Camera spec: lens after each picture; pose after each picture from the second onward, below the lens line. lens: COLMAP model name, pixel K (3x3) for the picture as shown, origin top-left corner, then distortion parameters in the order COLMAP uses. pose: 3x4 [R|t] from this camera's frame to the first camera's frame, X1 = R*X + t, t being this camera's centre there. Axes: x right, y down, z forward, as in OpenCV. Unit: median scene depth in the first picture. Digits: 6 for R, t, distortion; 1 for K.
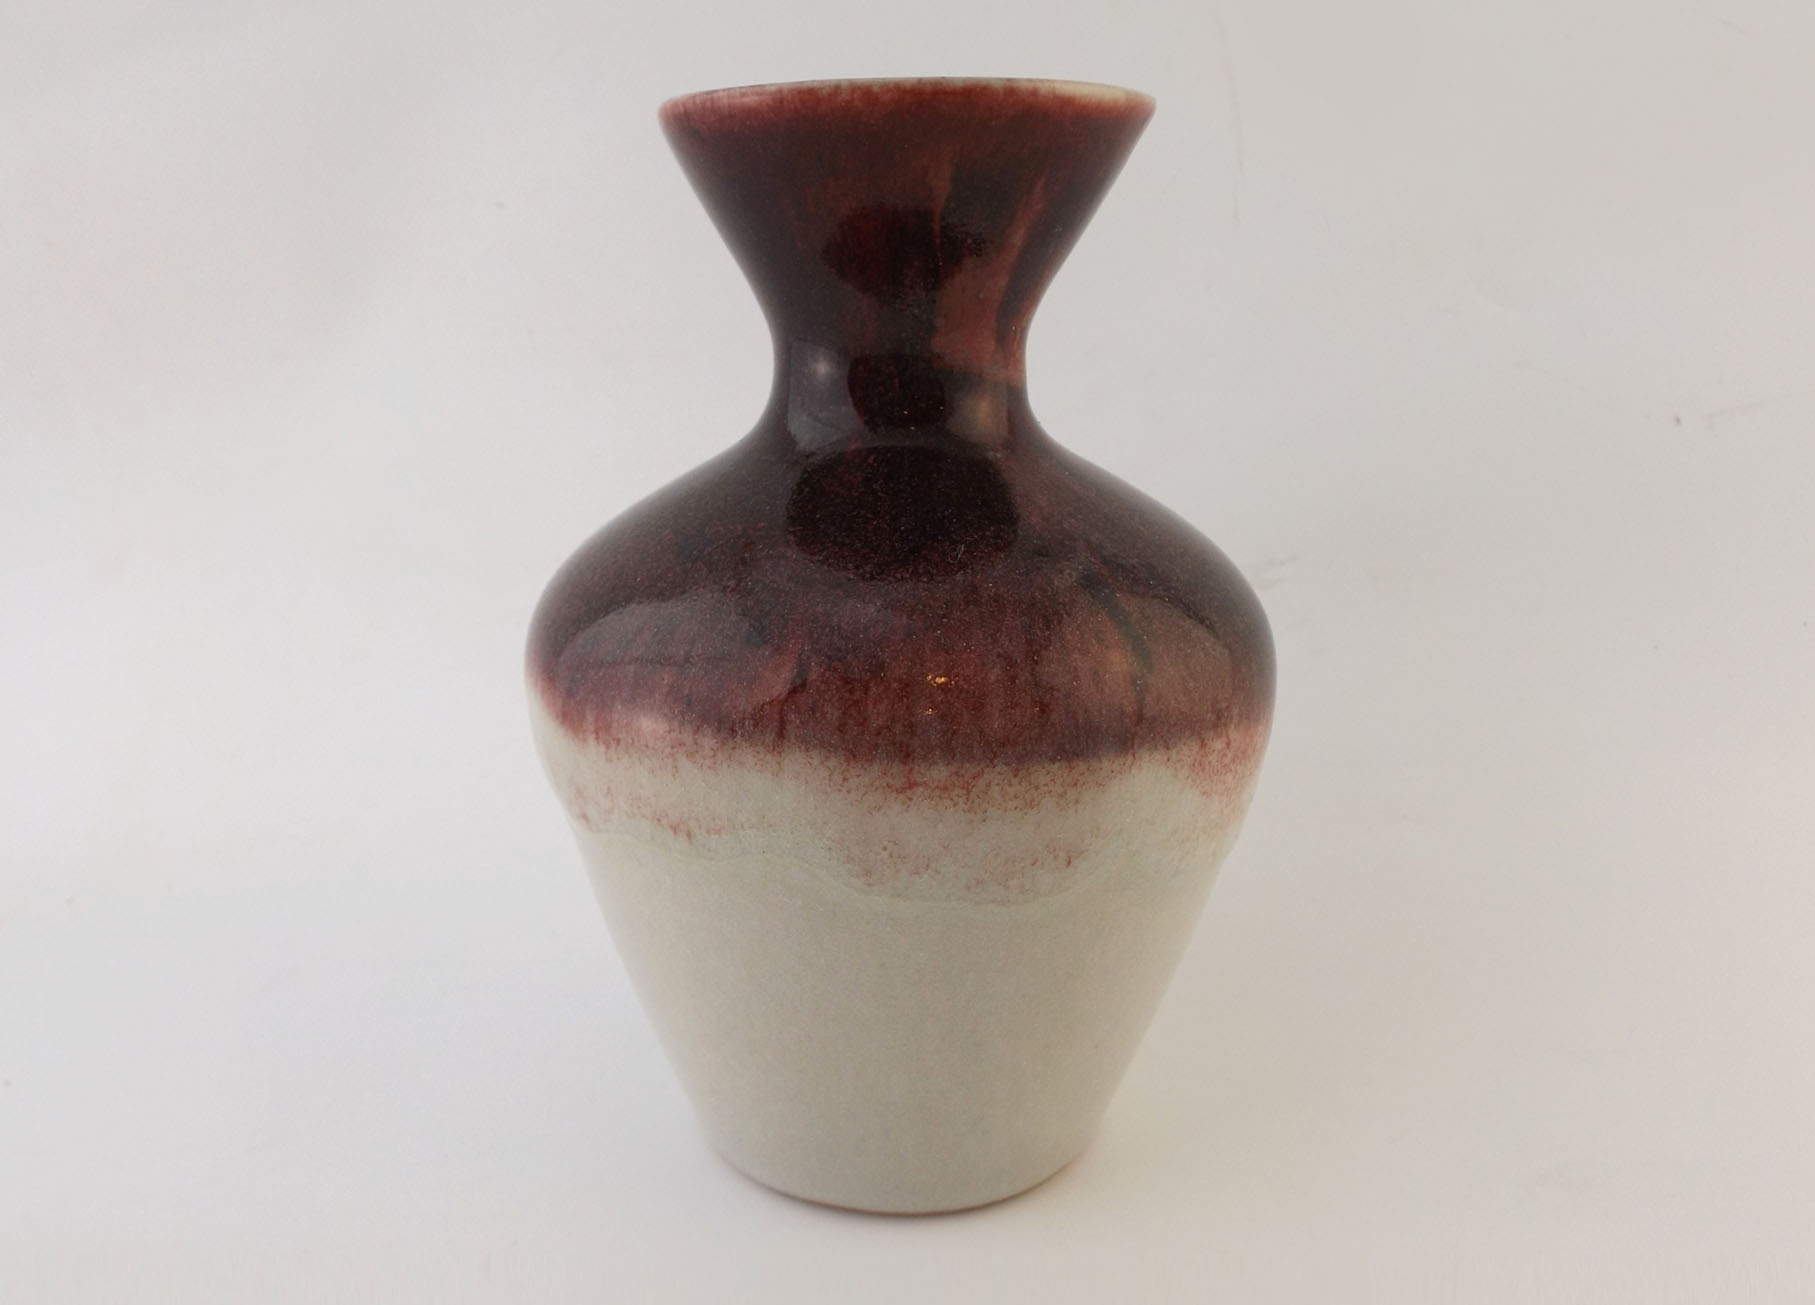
lens RADIAL K [[2304.0, 0, 899.1], [0, 2304.0, 637.5], [0, 0, 1]] dist [0.007740, 0.001809]
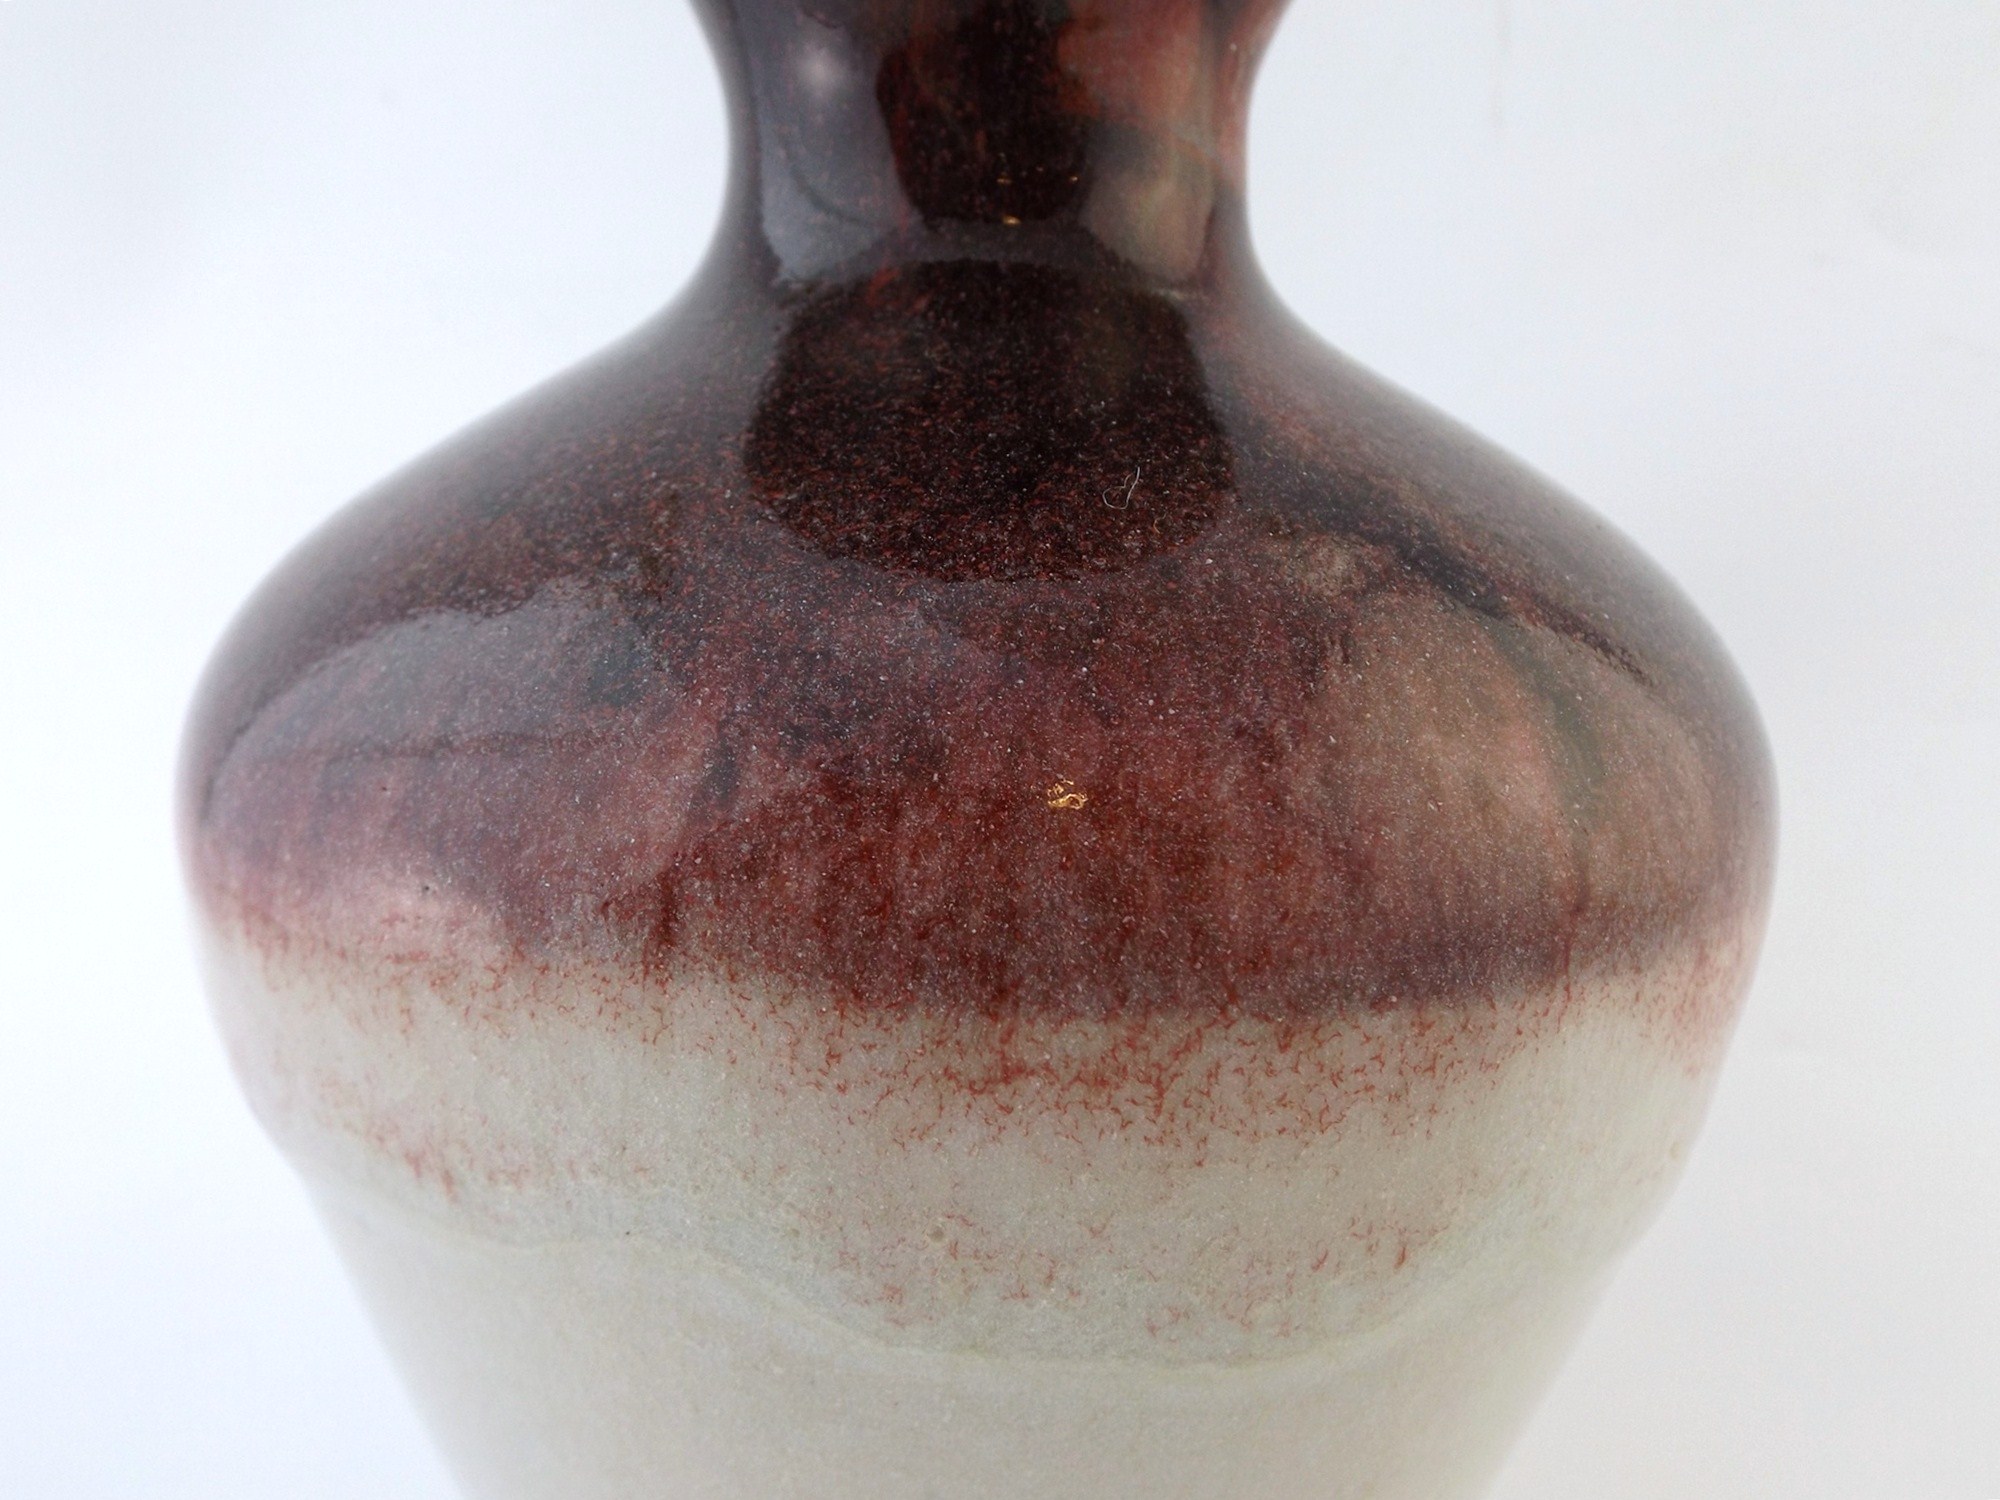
lens RADIAL K [[1861.1, 0, 1020.1], [0, 1861.1, 760.8], [0, 0, 1]] dist [0.083995, -0.020319]
pose [[0.999732, 0.010064, 0.020830, 0.000182], [-0.009747, 0.999836, -0.015232, 0.017495], [-0.020979, 0.015025, 0.999667, 0.679756]]
